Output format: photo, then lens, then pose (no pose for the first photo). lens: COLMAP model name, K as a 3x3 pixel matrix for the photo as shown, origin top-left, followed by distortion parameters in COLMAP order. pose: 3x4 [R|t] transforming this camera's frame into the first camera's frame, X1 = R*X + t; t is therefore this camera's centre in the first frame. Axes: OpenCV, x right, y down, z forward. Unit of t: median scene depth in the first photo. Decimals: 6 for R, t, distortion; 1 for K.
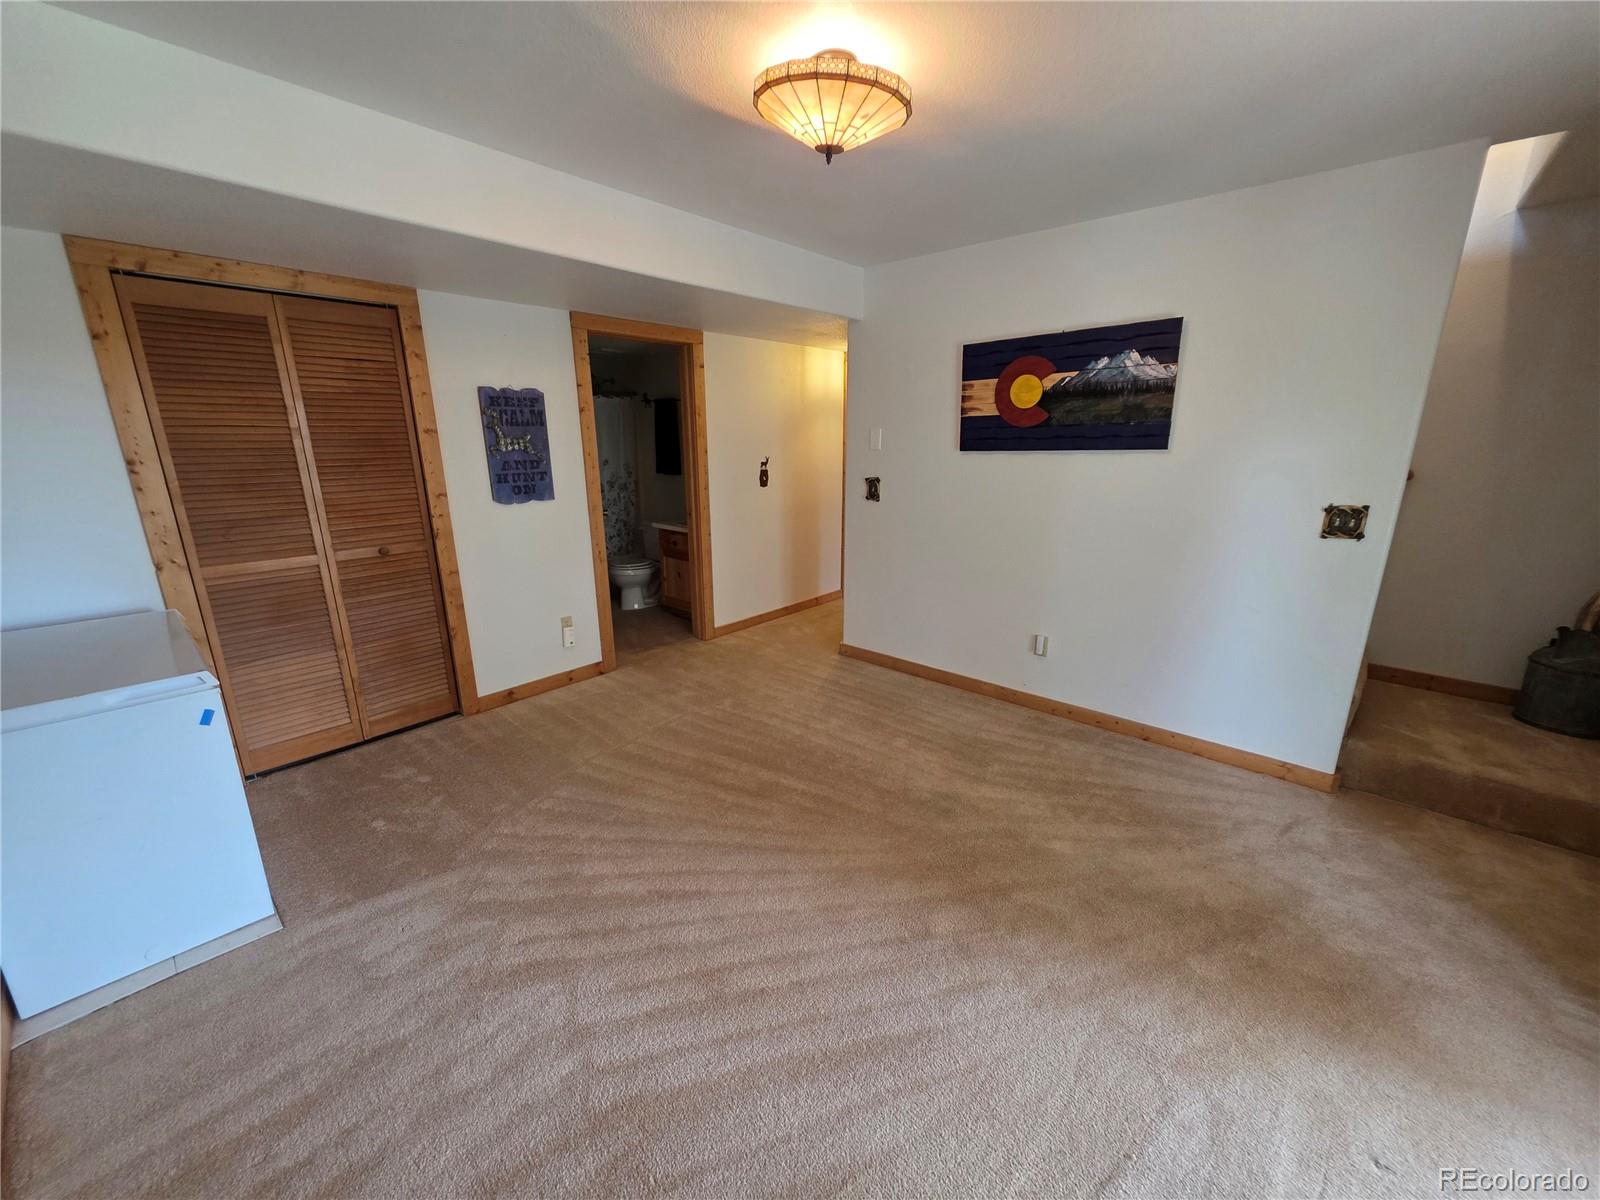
lens RADIAL K [[635.5, 0, 799.7], [0, 635.5, 610.4], [0, 0, 1]] dist [0.000390, 0.000348]
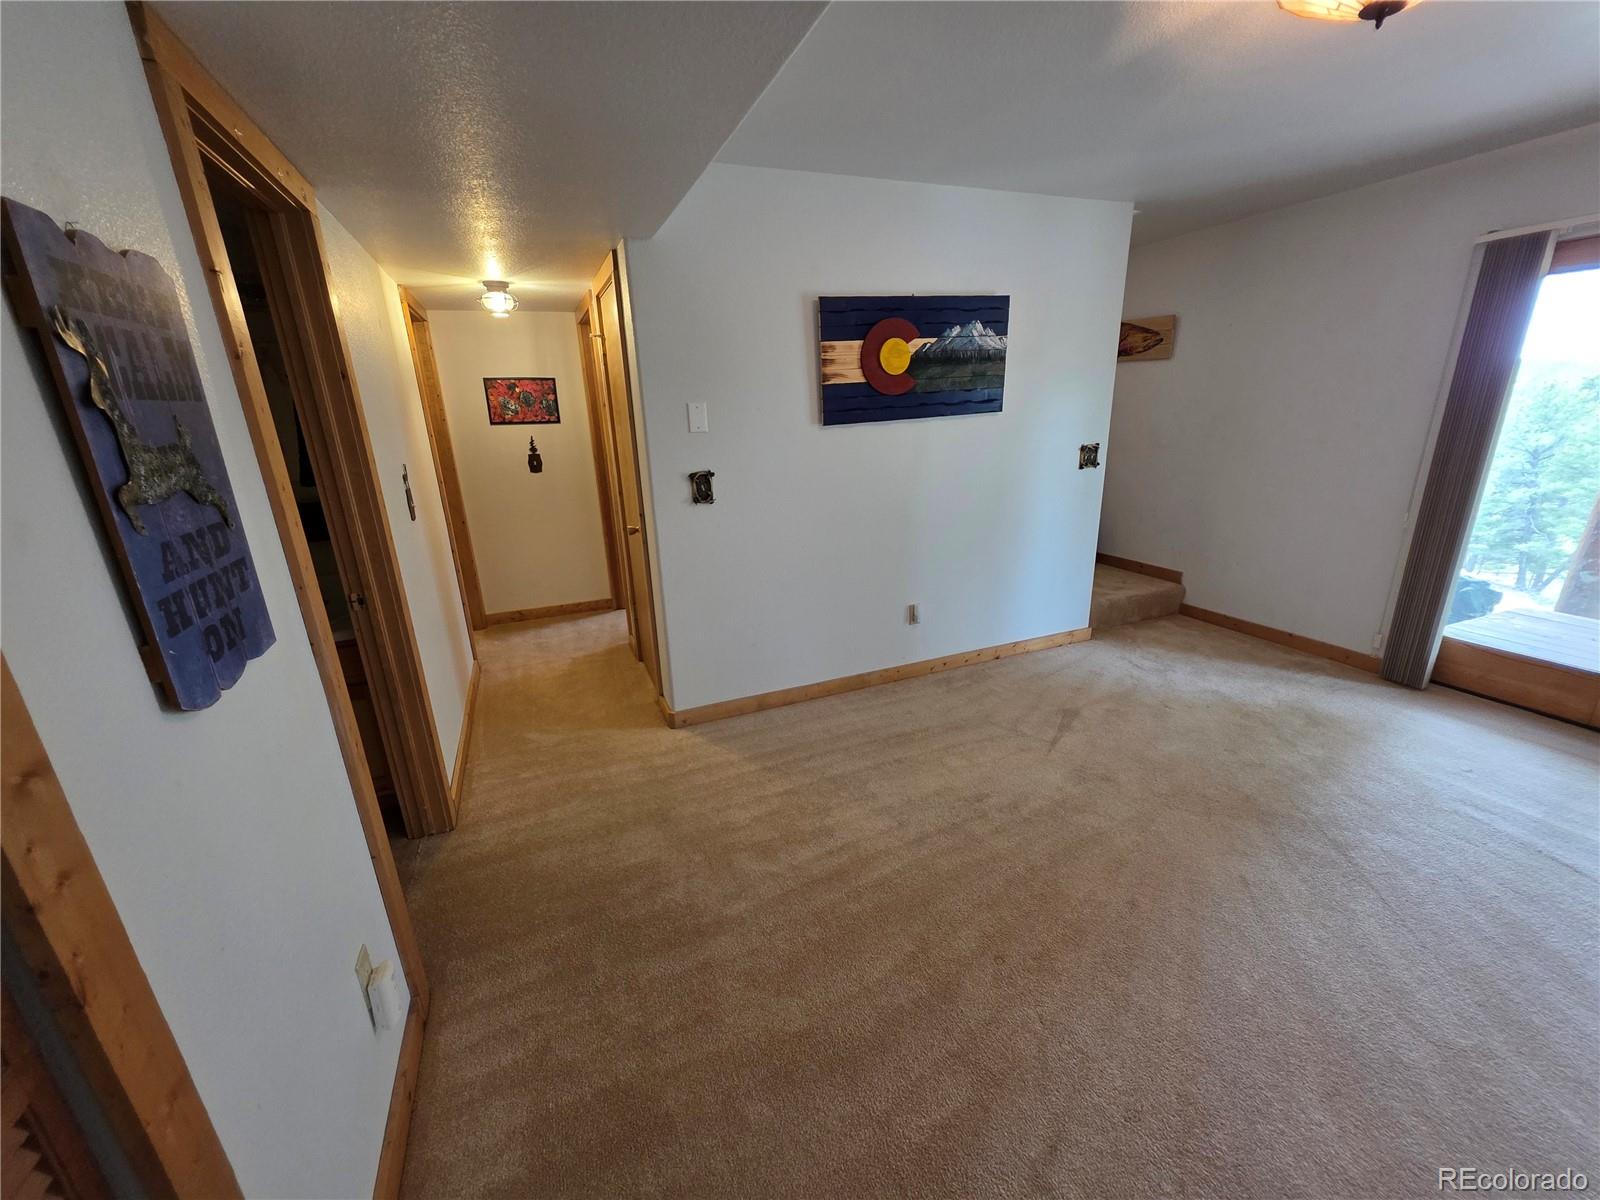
lens RADIAL K [[635.5, 0, 797.4], [0, 635.5, 605.4], [0, 0, 1]] dist [0.000390, 0.000348]
pose [[0.443522, -0.283862, 0.850124, -0.651149], [0.277178, 0.945463, 0.171089, -0.212169], [-0.852327, 0.159754, 0.498014, 0.767601]]
